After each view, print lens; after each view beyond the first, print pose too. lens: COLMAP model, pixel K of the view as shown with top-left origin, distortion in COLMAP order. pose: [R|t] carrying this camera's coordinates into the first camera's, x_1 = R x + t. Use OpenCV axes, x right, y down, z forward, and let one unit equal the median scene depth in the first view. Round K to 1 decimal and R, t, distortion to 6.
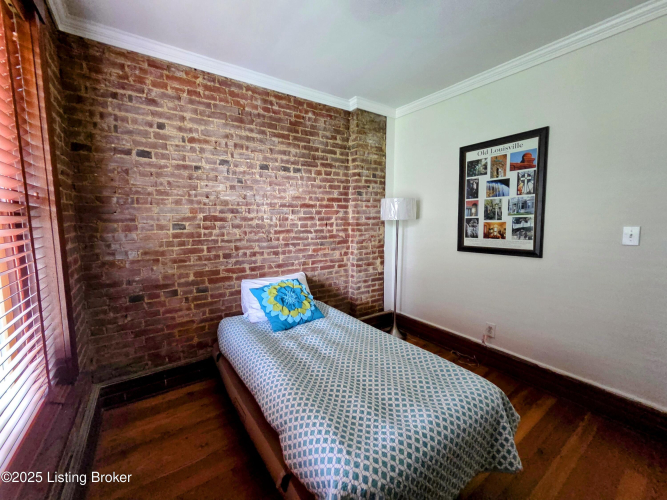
lens RADIAL K [[272.7, 0, 336.6], [0, 272.7, 246.7], [0, 0, 1]] dist [0.000760, 0.000138]
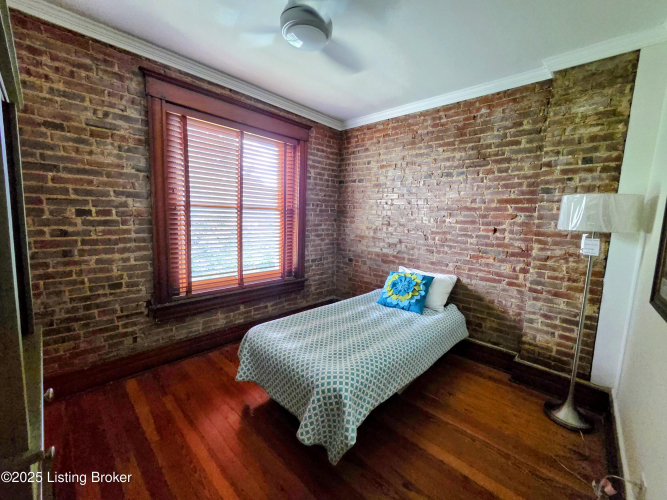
lens RADIAL K [[272.7, 0, 336.9], [0, 272.7, 248.3], [0, 0, 1]] dist [0.000760, 0.000138]
pose [[0.205437, 0.133545, -0.969516, 0.723336], [-0.138108, 0.984689, 0.106370, -0.050058], [0.968876, 0.112046, 0.220735, 0.345818]]
